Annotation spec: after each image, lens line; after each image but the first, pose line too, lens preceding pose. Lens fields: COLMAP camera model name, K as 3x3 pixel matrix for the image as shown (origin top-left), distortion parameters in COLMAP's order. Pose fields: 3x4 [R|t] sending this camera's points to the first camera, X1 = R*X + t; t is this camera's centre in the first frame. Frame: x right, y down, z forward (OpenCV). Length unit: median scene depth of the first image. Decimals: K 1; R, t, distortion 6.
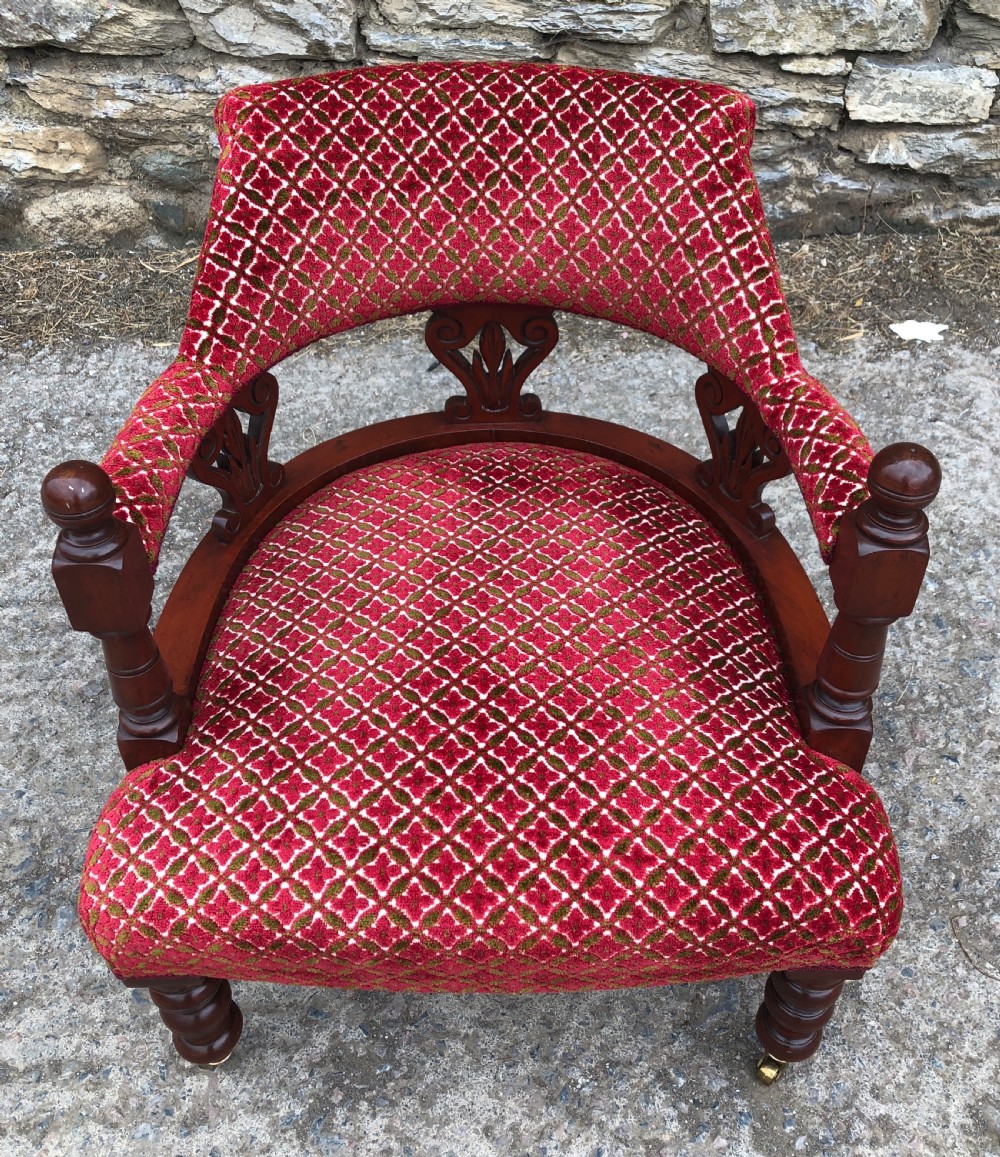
lens RADIAL K [[1167.6, 0, 535.6], [0, 1167.6, 545.7], [0, 0, 1]] dist [0.013288, 0.000000]
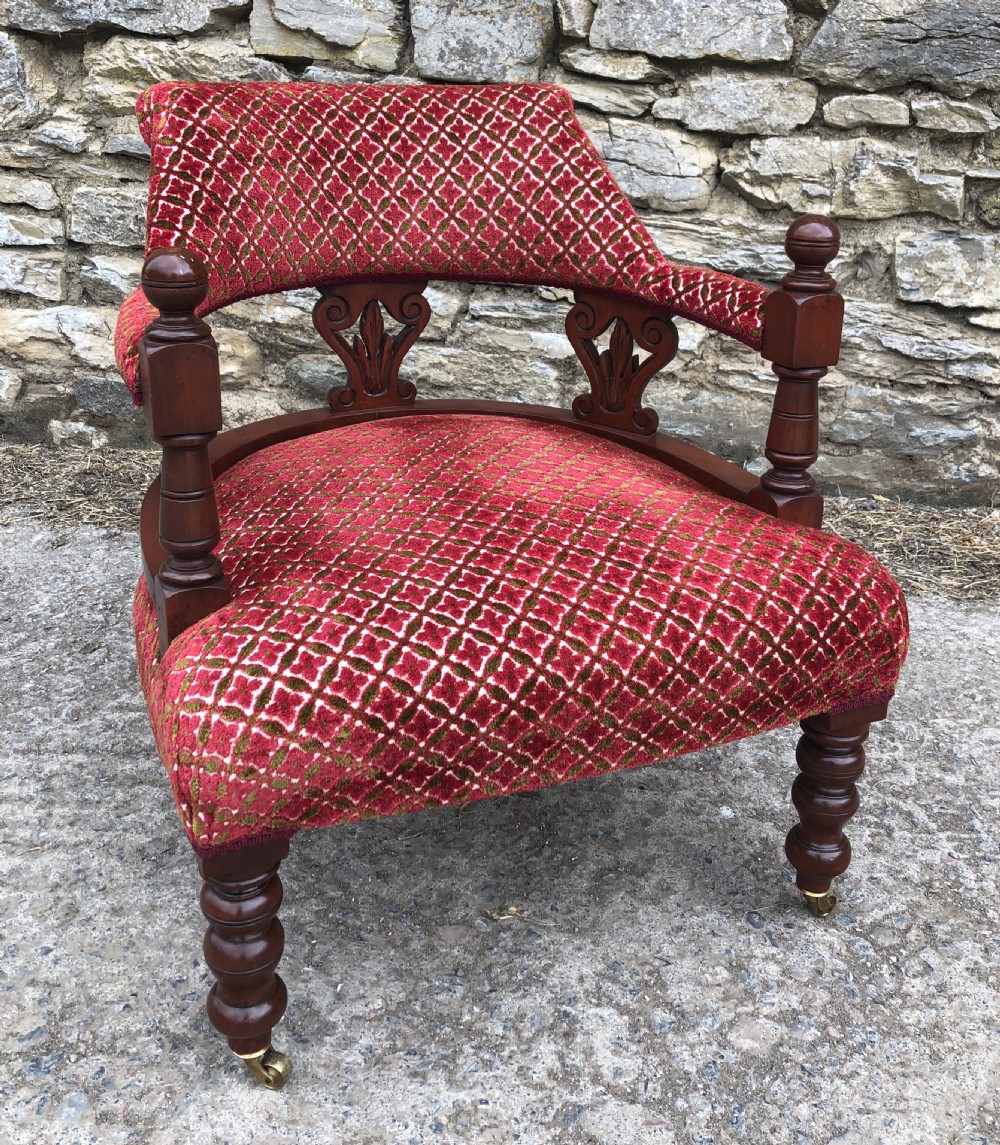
lens RADIAL K [[1259.0, 0, 504.3], [0, 1259.0, 449.8], [0, 0, 1]] dist [0.023125, 0.000000]
pose [[0.991703, 0.079710, -0.100857, -0.056360], [-0.113711, 0.909872, -0.399003, 0.147411], [0.059962, 0.407161, 0.911386, 0.081686]]
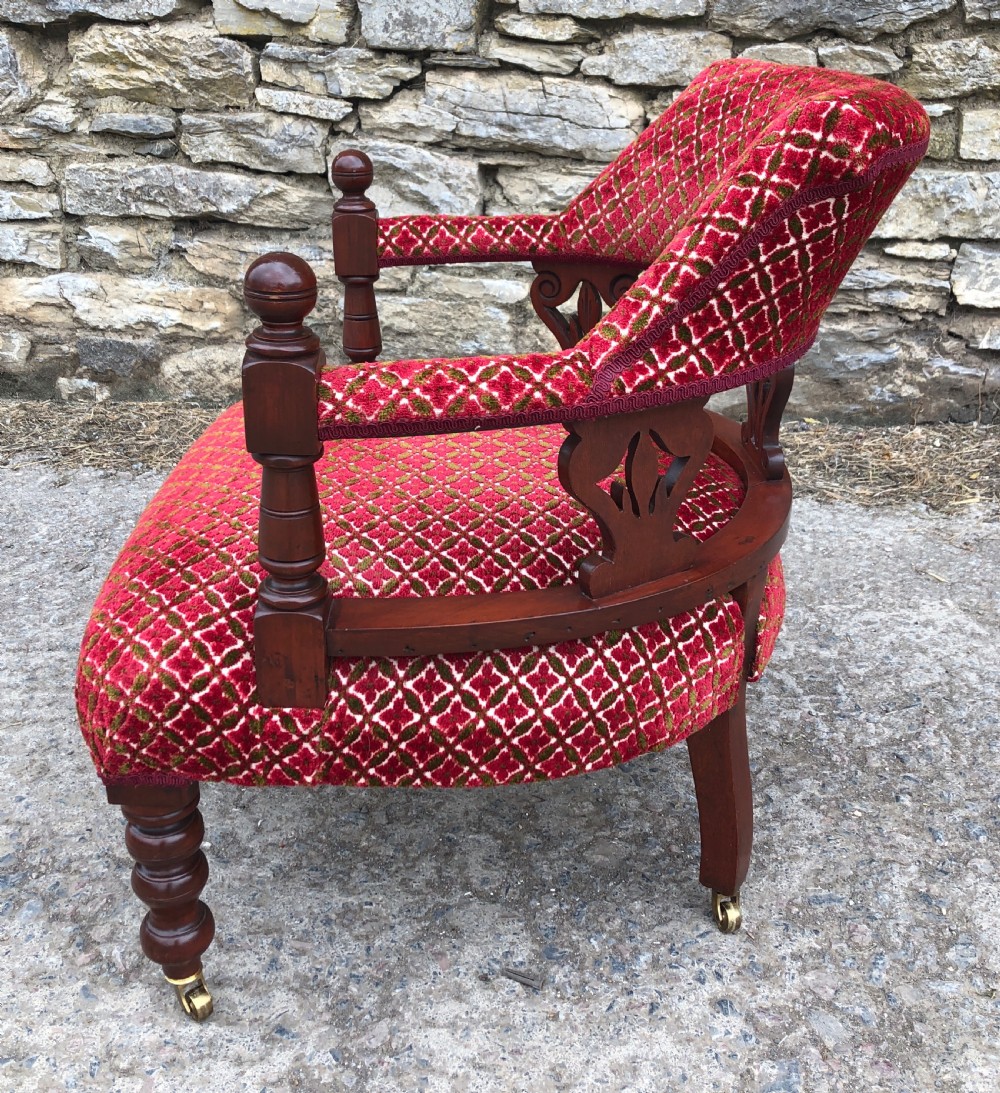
lens RADIAL K [[1233.1, 0, 497.7], [0, 1233.1, 452.6], [0, 0, 1]] dist [0.016609, 0.000000]
pose [[0.987721, 0.049632, -0.148133, 0.044804], [-0.101708, 0.924017, -0.368575, 0.196685], [0.118584, 0.379116, 0.917719, 0.030377]]
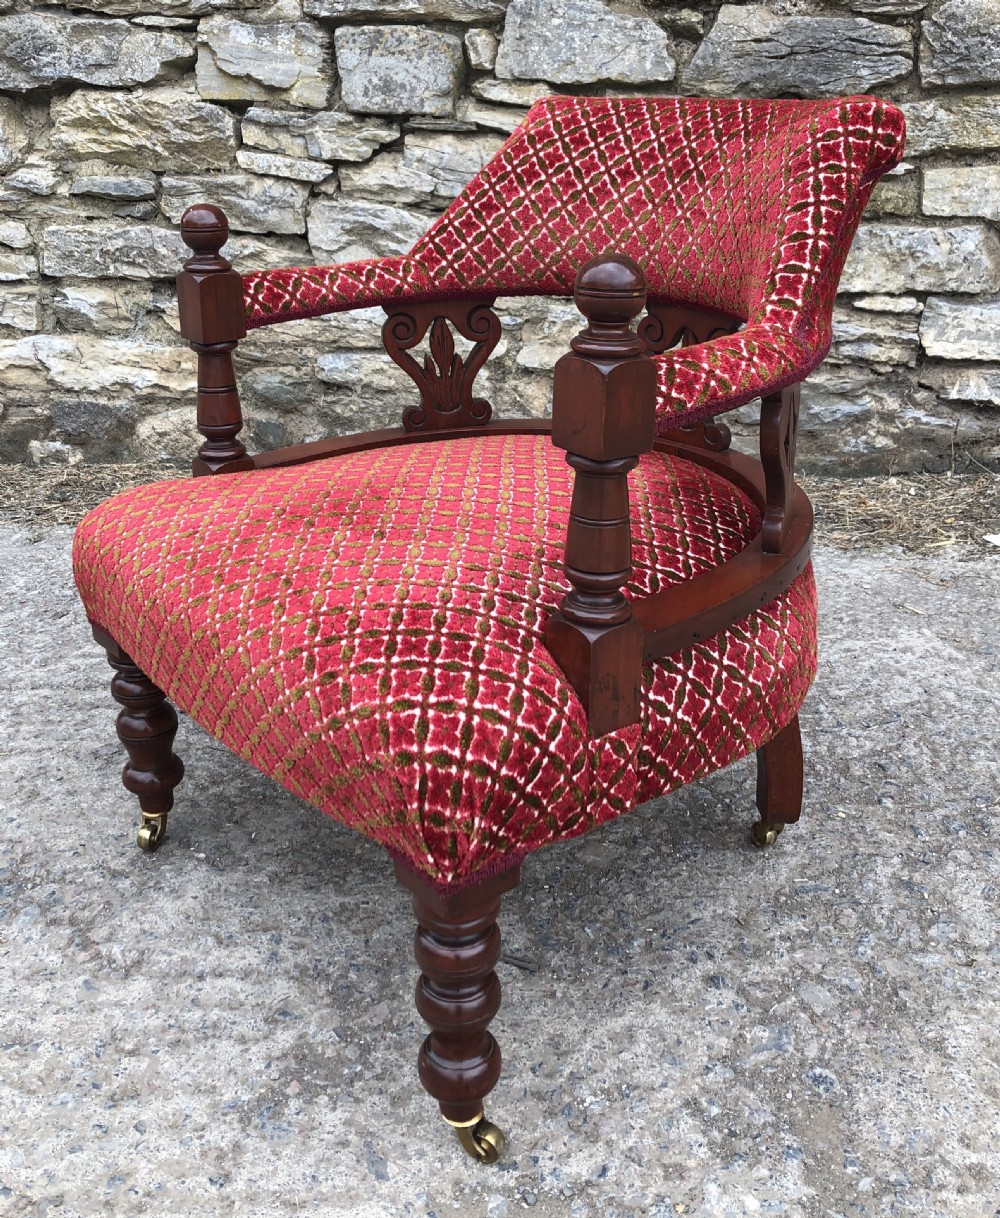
lens RADIAL K [[1299.9, 0, 507.8], [0, 1299.9, 444.2], [0, 0, 1]] dist [0.027681, 0.000000]
pose [[0.992516, 0.027830, -0.118902, 0.044630], [-0.079404, 0.886817, -0.455248, 0.271233], [0.092774, 0.461283, 0.882390, -0.008073]]
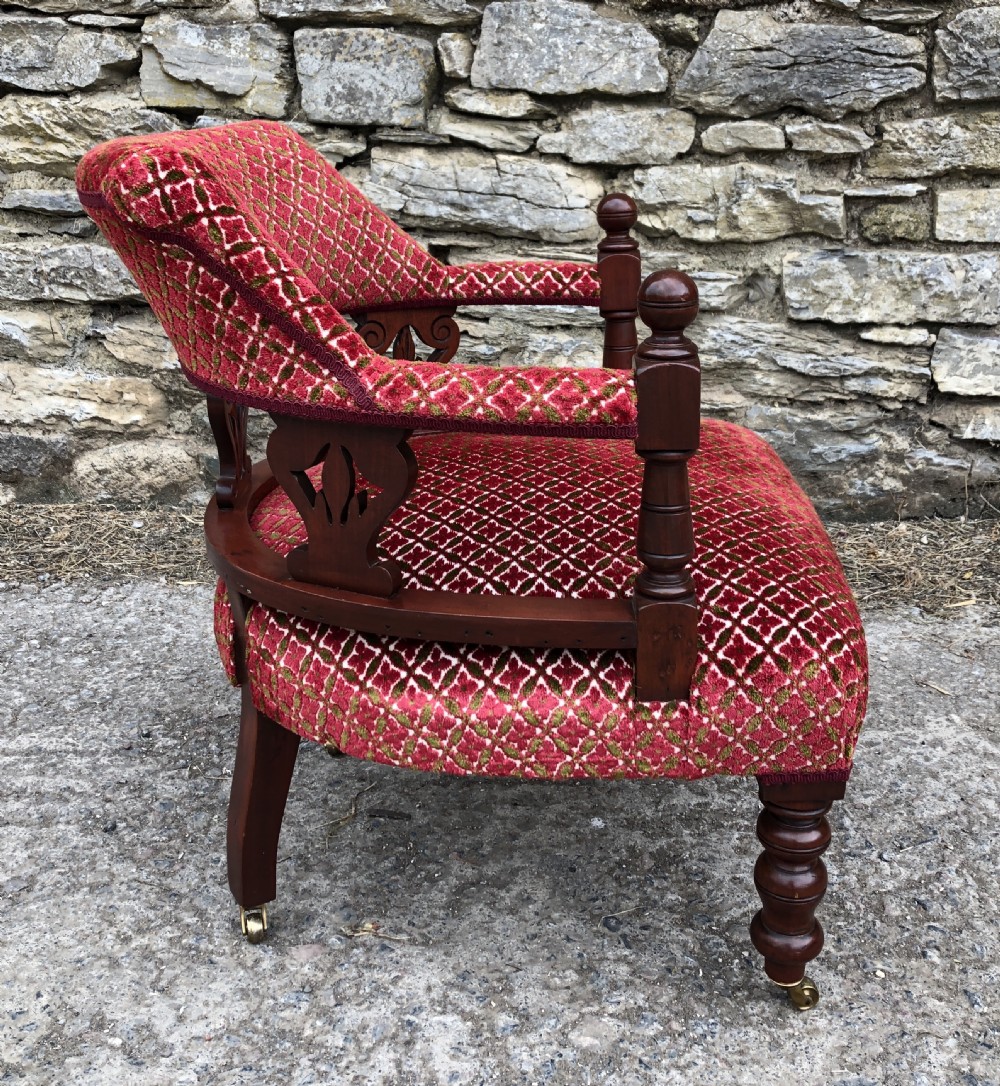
lens RADIAL K [[1298.5, 0, 518.0], [0, 1298.5, 415.7], [0, 0, 1]] dist [0.033078, 0.000000]
pose [[0.995633, 0.028146, -0.089005, 0.025685], [-0.066689, 0.881636, -0.467195, 0.178373], [0.065320, 0.471091, 0.879663, 0.065196]]
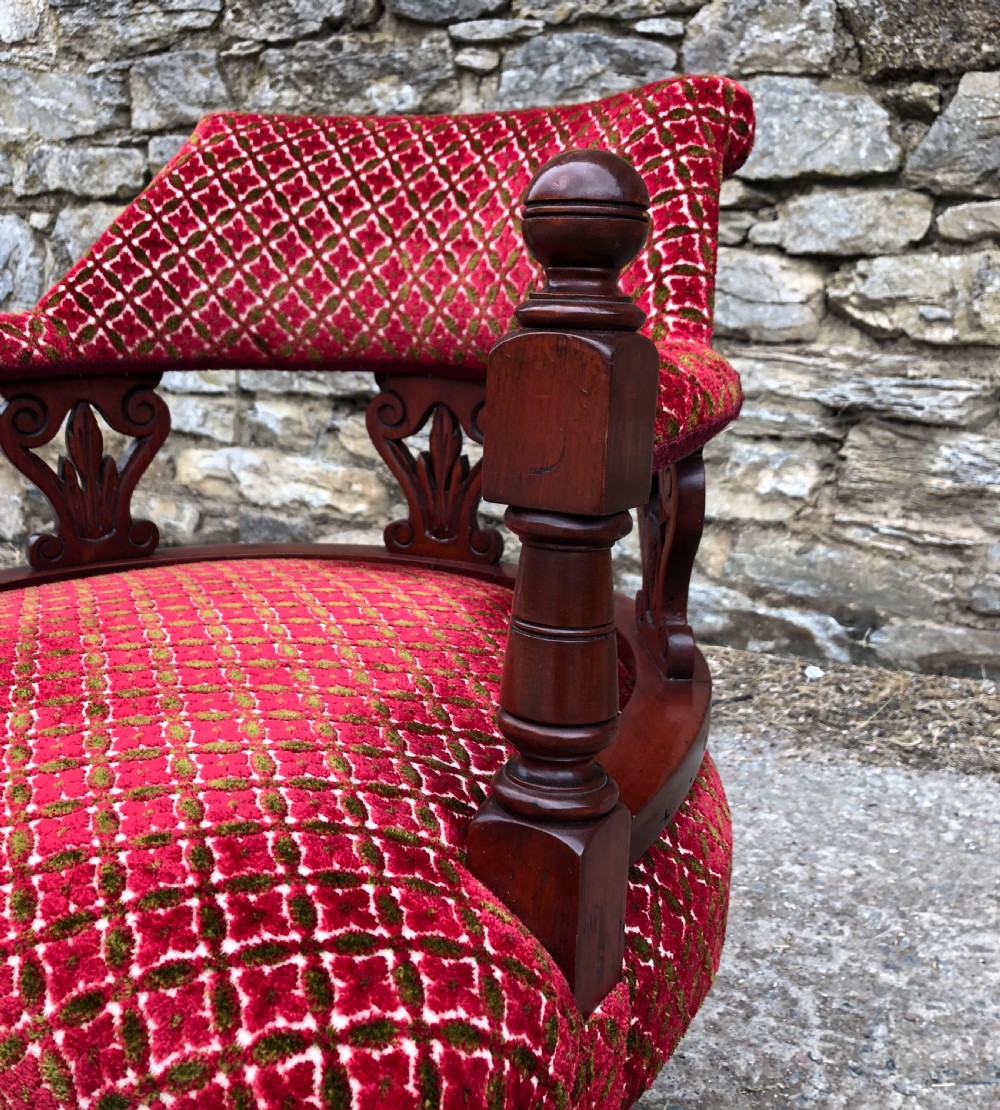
lens RADIAL K [[1218.8, 0, 456.1], [0, 1218.8, 494.5], [0, 0, 1]] dist [0.012453, 0.000000]
pose [[0.863281, 0.087725, -0.497041, 0.229025], [-0.345722, 0.820257, -0.455693, 0.135815], [0.367725, 0.565229, 0.738441, 0.256889]]
